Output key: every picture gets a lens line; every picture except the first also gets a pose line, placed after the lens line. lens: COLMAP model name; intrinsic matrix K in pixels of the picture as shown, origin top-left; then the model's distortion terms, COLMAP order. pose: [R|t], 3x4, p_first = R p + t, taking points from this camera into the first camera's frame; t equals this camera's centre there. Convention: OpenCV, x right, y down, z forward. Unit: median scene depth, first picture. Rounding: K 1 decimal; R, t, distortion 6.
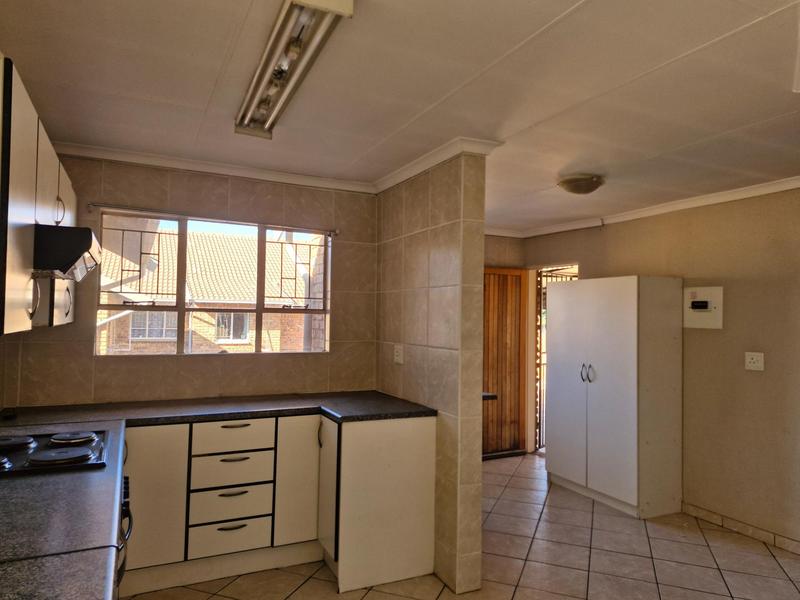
lens RADIAL K [[551.7, 0, 403.0], [0, 551.7, 298.0], [0, 0, 1]] dist [0.060458, -0.060496]
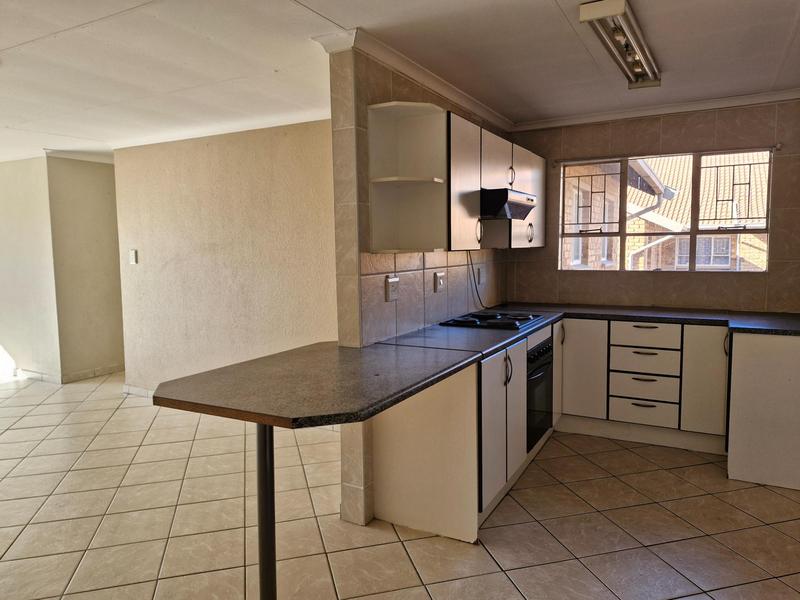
lens RADIAL K [[551.7, 0, 403.3], [0, 551.7, 298.7], [0, 0, 1]] dist [0.060458, -0.060496]
pose [[0.586613, 0.051372, -0.808236, 0.372885], [0.053099, 0.993399, 0.101680, 0.011530], [0.808125, -0.102564, 0.580013, -0.149064]]
